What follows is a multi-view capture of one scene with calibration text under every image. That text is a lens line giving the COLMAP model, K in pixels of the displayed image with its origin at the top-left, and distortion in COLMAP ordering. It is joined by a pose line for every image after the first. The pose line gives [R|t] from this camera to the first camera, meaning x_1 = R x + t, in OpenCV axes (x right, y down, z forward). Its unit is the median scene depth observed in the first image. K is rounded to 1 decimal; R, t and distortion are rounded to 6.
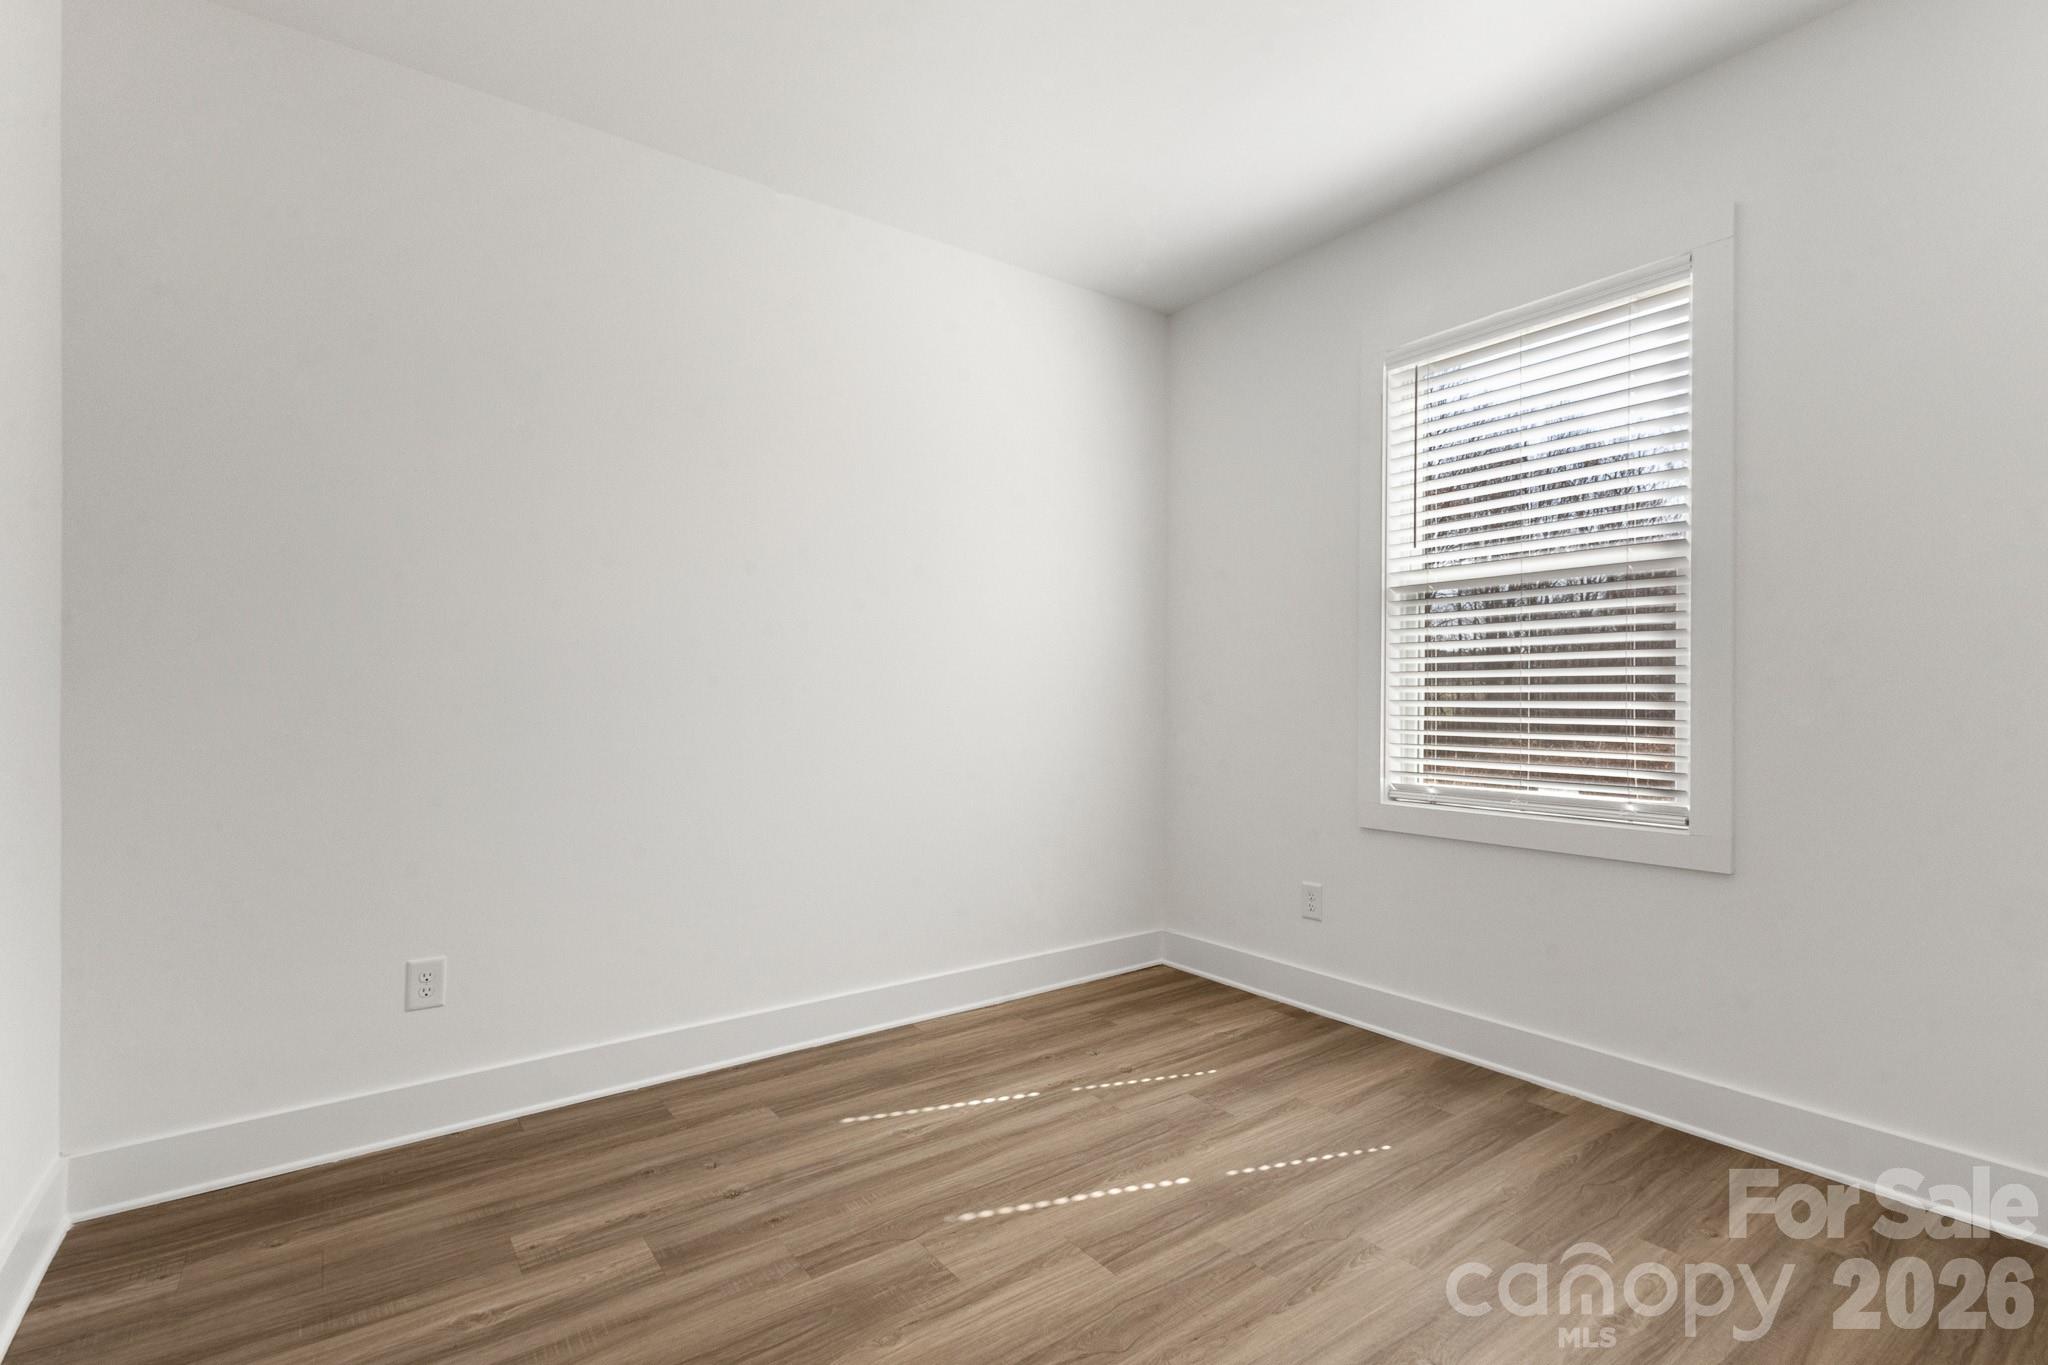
lens RADIAL K [[958.8, 0, 1036.9], [0, 958.8, 684.9], [0, 0, 1]] dist [0.000189, 0.001456]
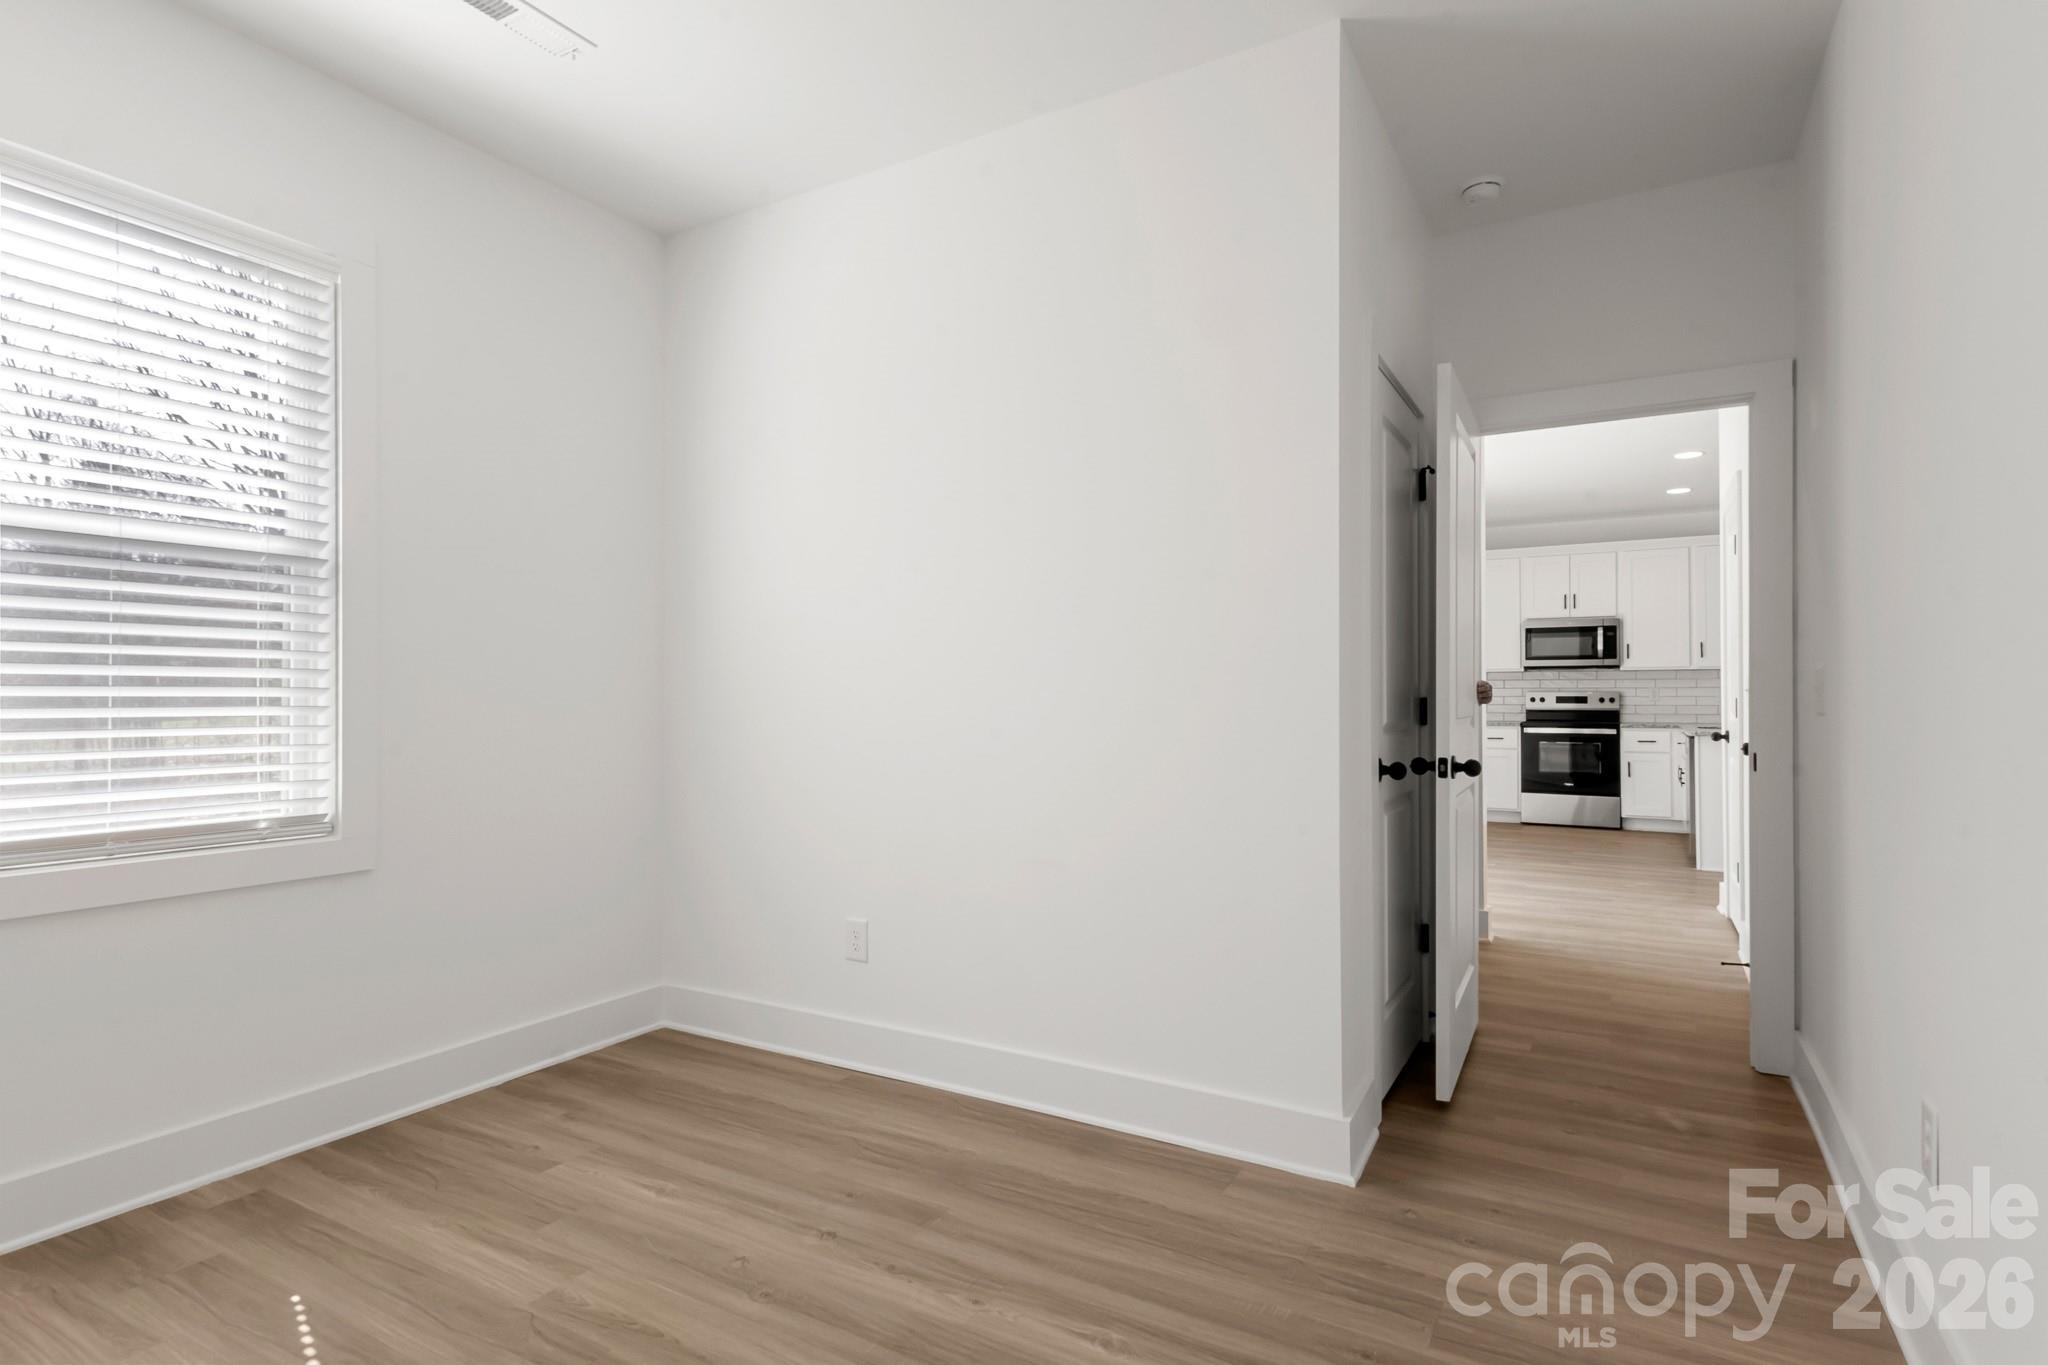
lens RADIAL K [[1091.2, 0, 1029.1], [0, 1091.2, 689.9], [0, 0, 1]] dist [0.013722, 0.000459]
pose [[-0.416875, 0.002049, 0.908961, -0.647196], [-0.019853, 0.999738, -0.011359, -0.002417], [-0.908747, -0.022781, -0.416726, 0.812988]]
